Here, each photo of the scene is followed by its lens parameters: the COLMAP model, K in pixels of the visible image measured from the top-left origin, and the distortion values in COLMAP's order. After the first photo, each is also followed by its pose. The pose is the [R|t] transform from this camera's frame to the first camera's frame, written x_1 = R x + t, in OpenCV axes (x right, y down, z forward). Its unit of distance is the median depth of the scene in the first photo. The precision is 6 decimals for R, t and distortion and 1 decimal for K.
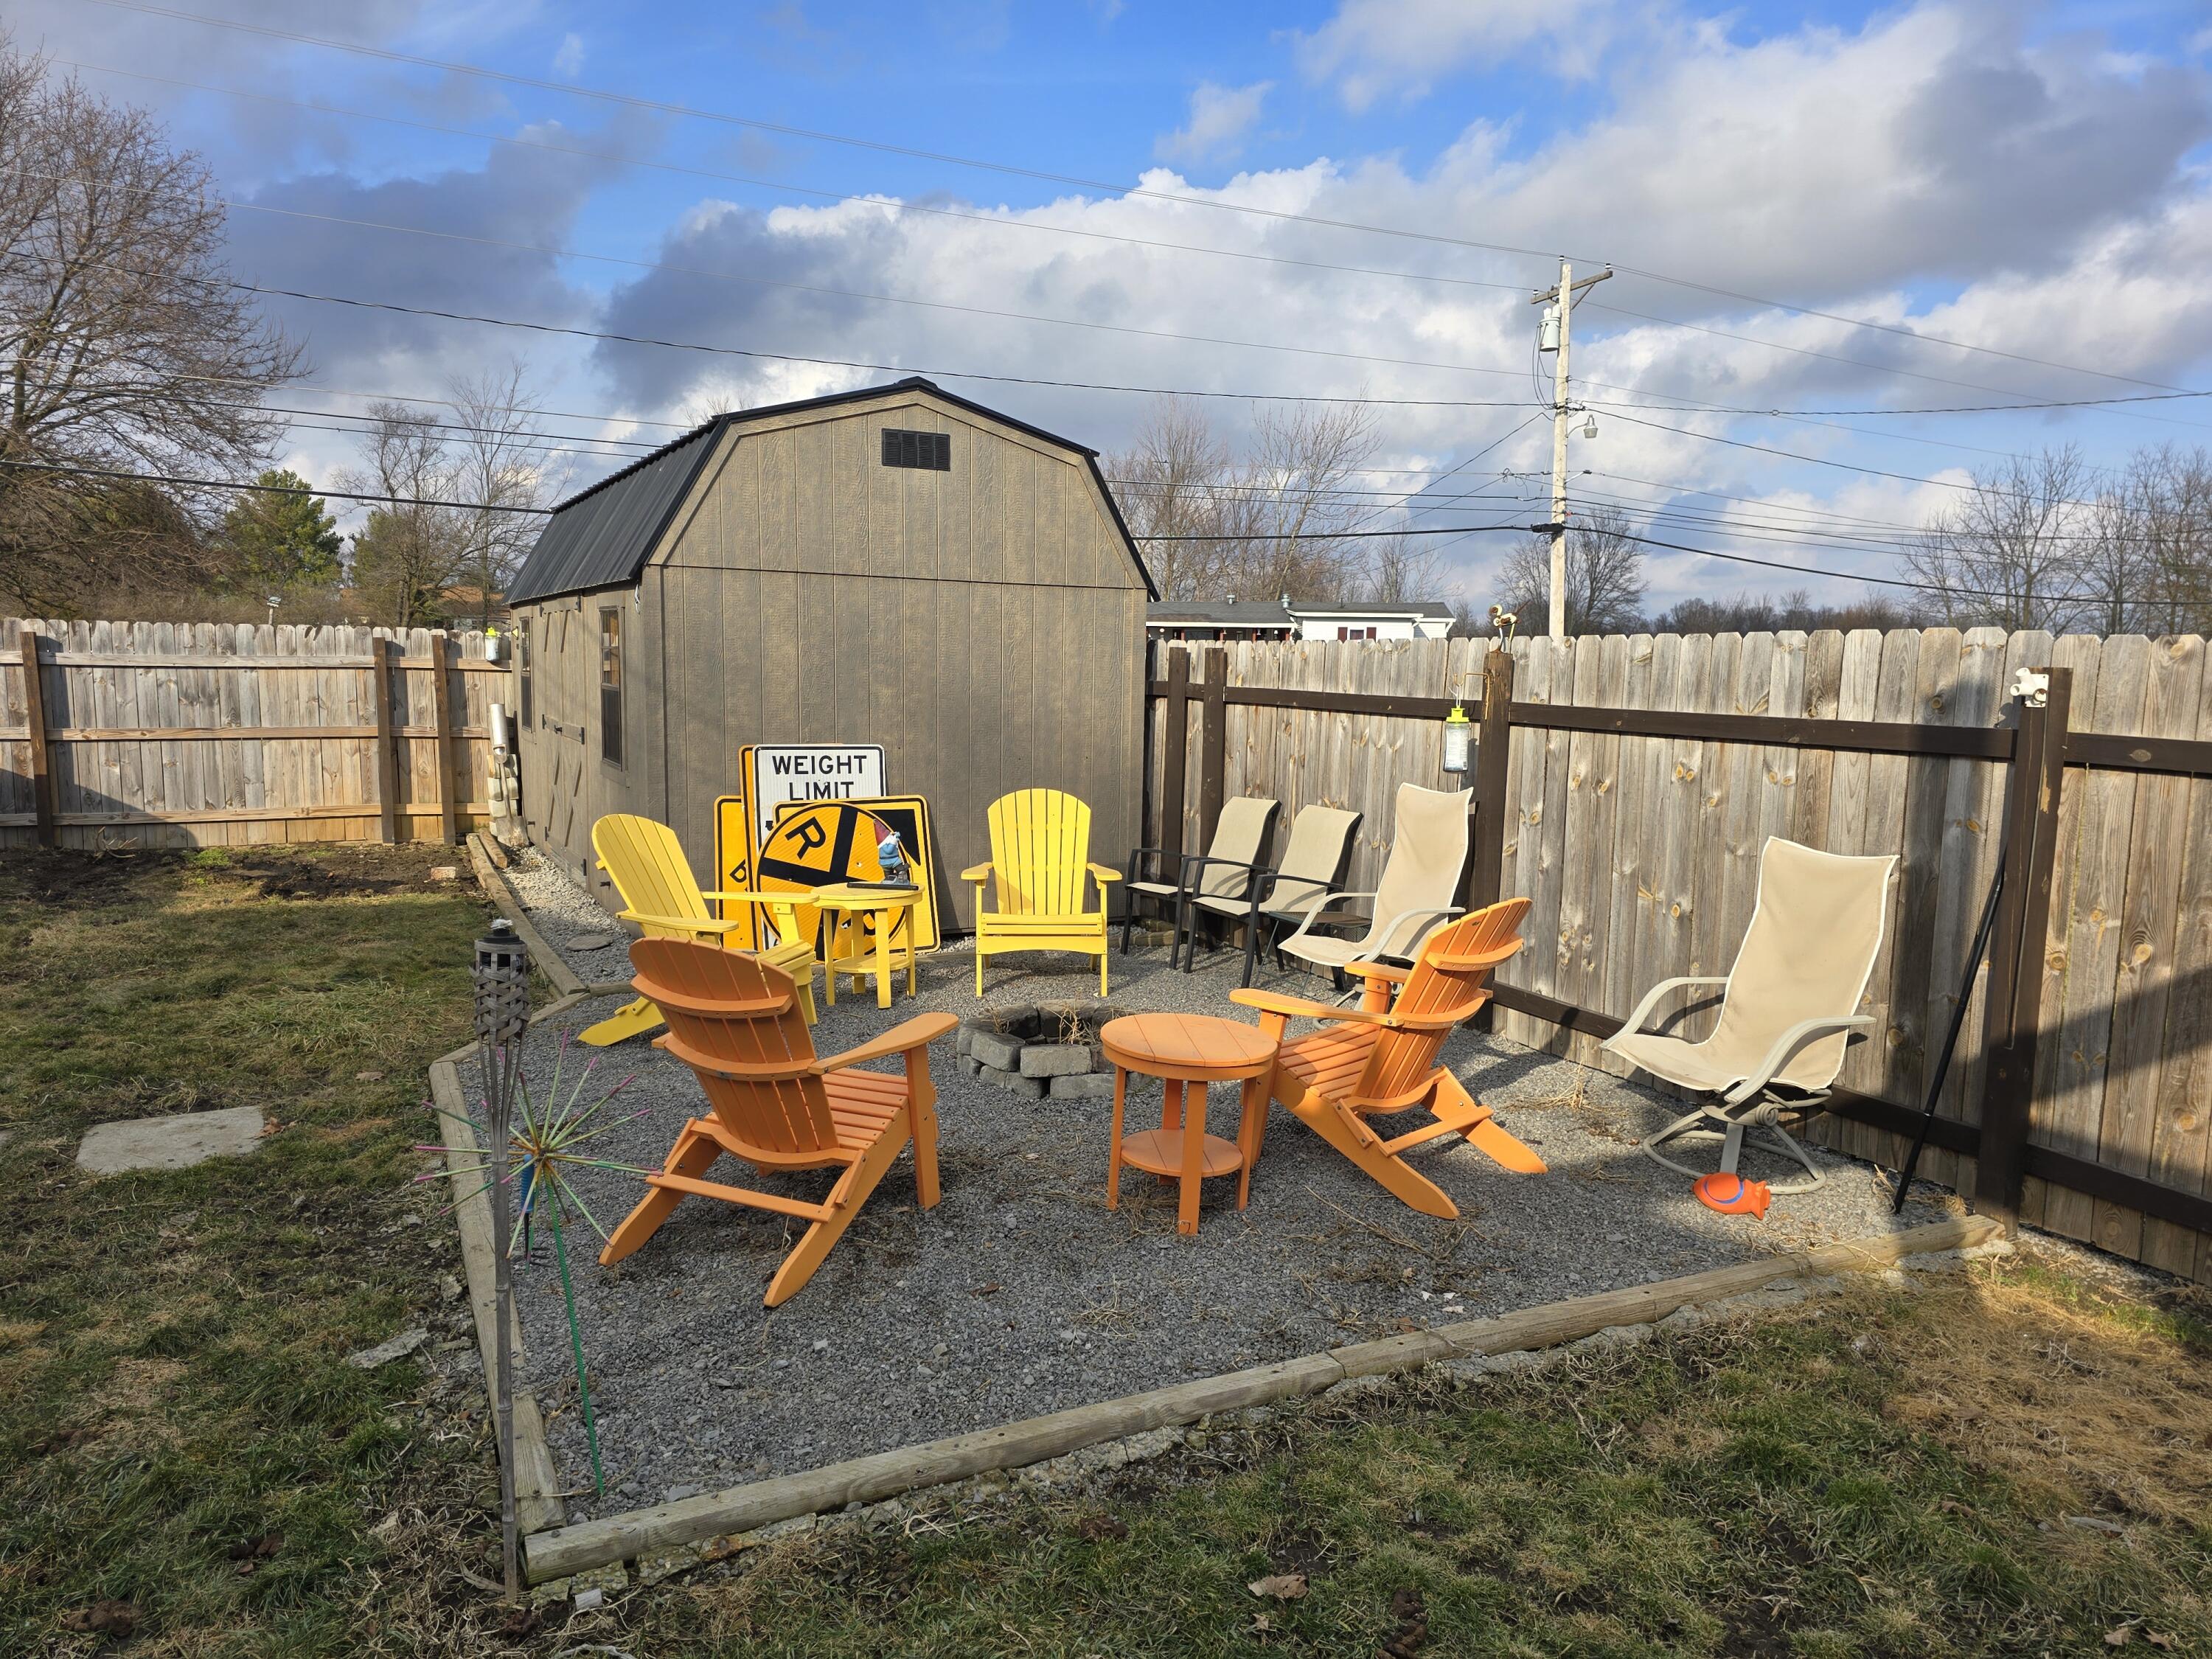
lens RADIAL K [[1480.5, 0, 1107.2], [0, 1480.5, 845.9], [0, 0, 1]] dist [0.048807, -0.028297]
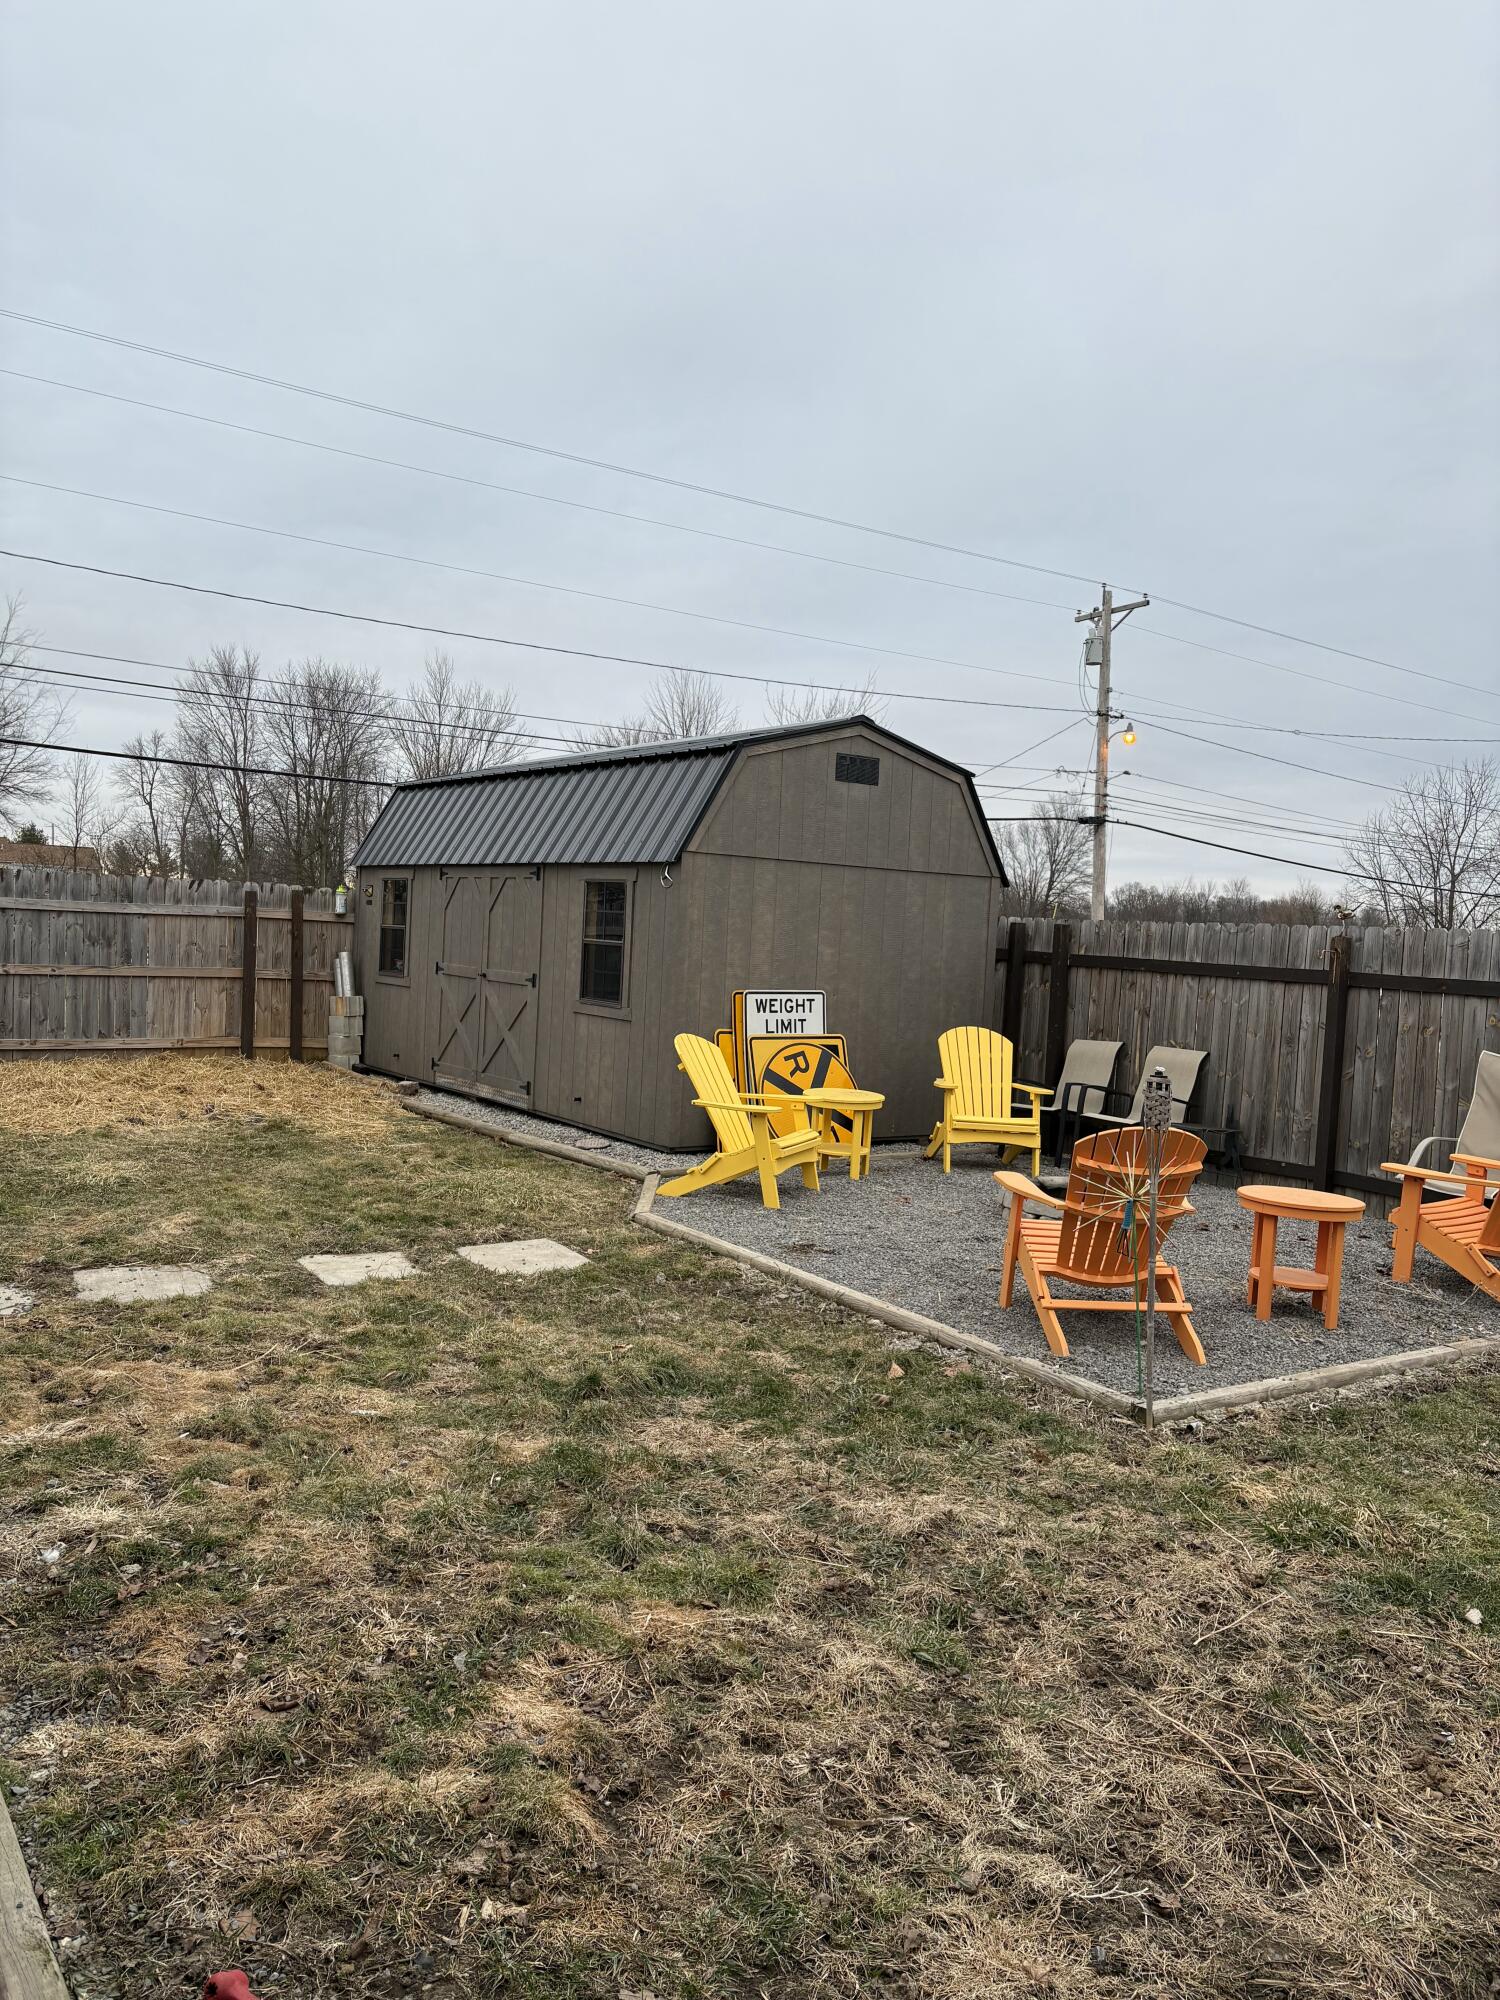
lens RADIAL K [[1498.2, 0, 756.2], [0, 1498.2, 1002.9], [0, 0, 1]] dist [0.056098, -0.011160]
pose [[0.991059, 0.024136, 0.131220, -0.379691], [-0.014521, 0.997171, -0.073747, 0.038264], [-0.132629, 0.071182, 0.988606, -0.281139]]
